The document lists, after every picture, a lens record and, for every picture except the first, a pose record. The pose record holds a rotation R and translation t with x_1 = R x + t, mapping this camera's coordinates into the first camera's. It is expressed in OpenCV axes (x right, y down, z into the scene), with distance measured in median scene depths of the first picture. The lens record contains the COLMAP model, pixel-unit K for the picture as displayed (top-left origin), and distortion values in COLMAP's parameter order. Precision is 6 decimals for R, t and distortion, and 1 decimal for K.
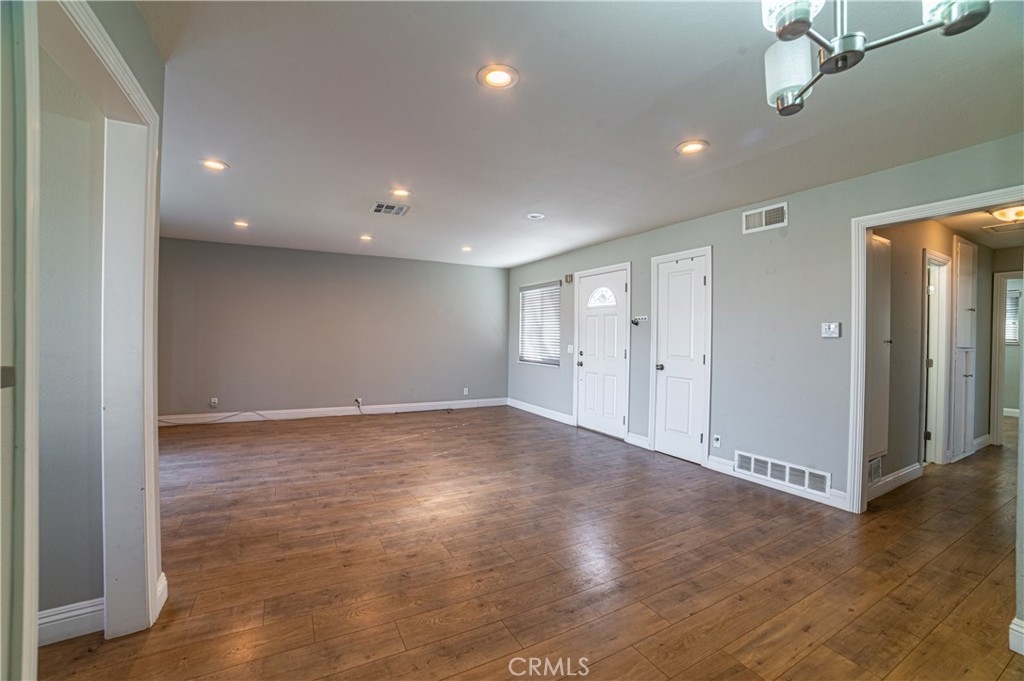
lens RADIAL K [[421.3, 0, 514.2], [0, 421.3, 338.4], [0, 0, 1]] dist [-0.112392, 0.037735]
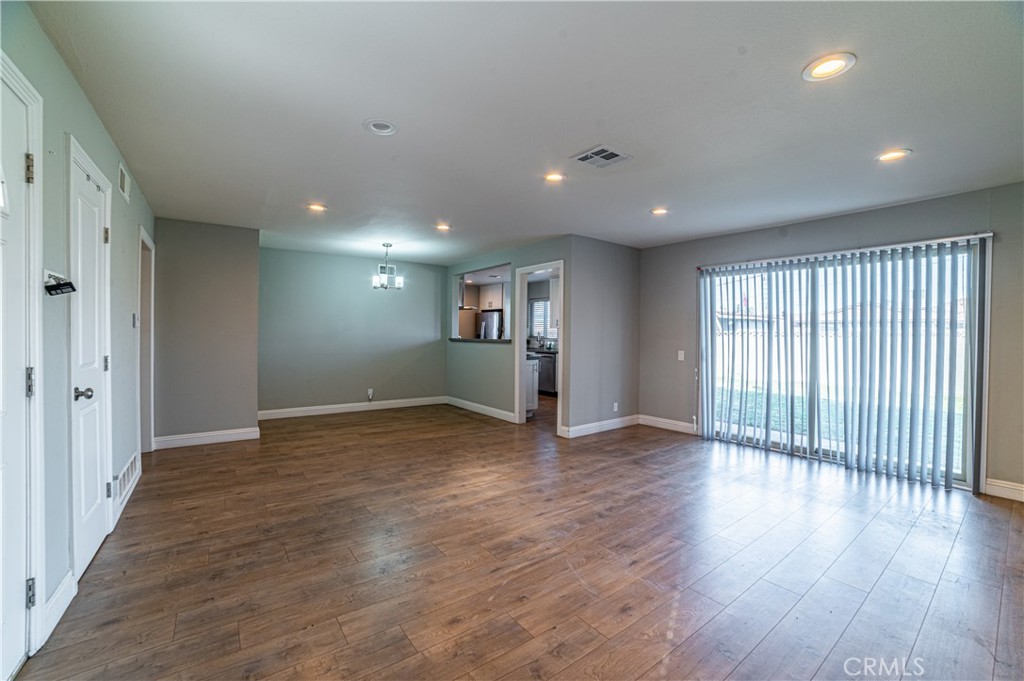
lens RADIAL K [[421.3, 0, 514.2], [0, 421.3, 338.4], [0, 0, 1]] dist [-0.112392, 0.037735]
pose [[-0.990626, -0.023576, -0.134551, -0.073353], [-0.025687, 0.999572, 0.013971, -0.011731], [0.134164, 0.017296, -0.990808, 1.778091]]
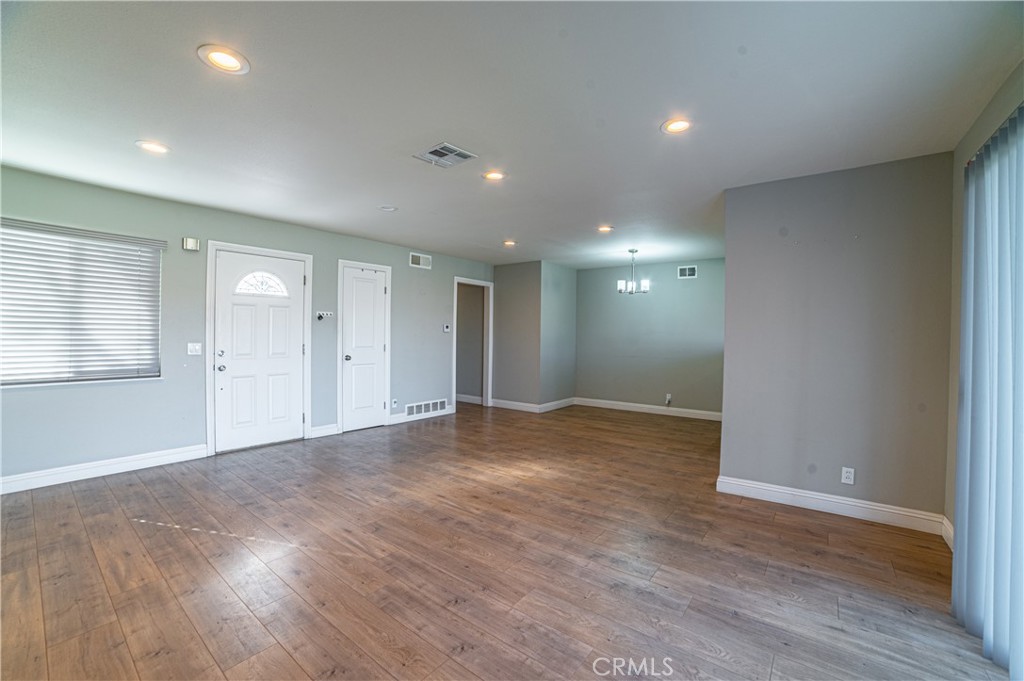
lens RADIAL K [[421.3, 0, 514.2], [0, 421.3, 338.4], [0, 0, 1]] dist [-0.112392, 0.037735]
pose [[-0.397884, -0.029797, 0.916952, -1.056987], [-0.014523, 0.999552, 0.026180, -0.025971], [-0.917321, -0.002901, -0.398138, 1.237867]]
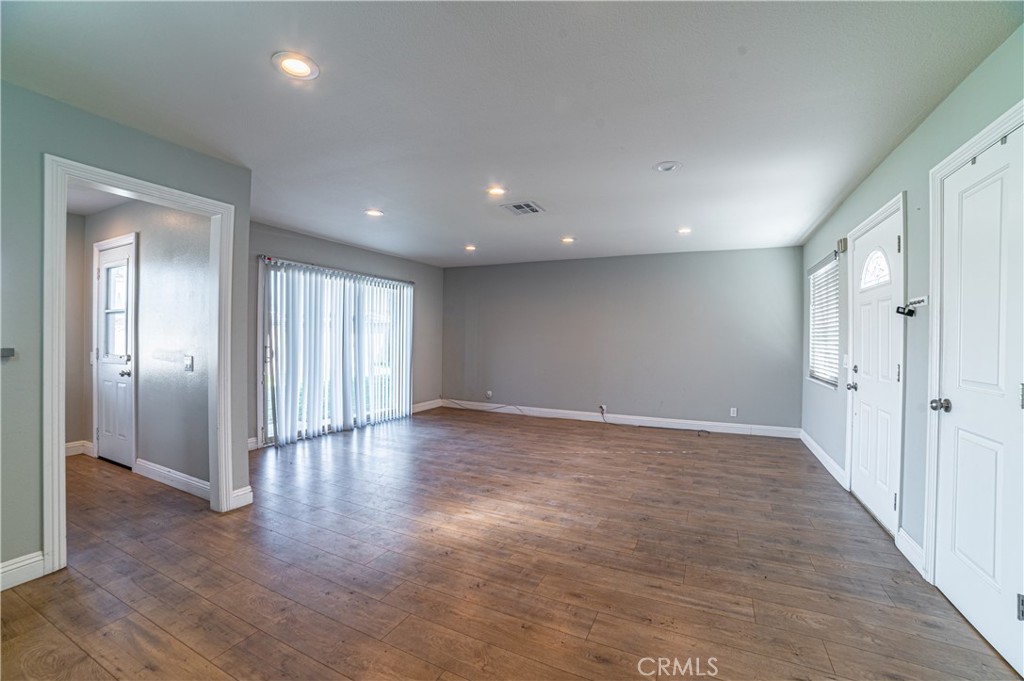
lens RADIAL K [[421.3, 0, 514.2], [0, 421.3, 338.4], [0, 0, 1]] dist [-0.112392, 0.037735]
pose [[0.579657, -0.008105, -0.814820, 0.510301], [-0.006557, 0.999872, -0.014610, 0.006621], [0.814834, 0.013812, 0.579530, 0.444167]]
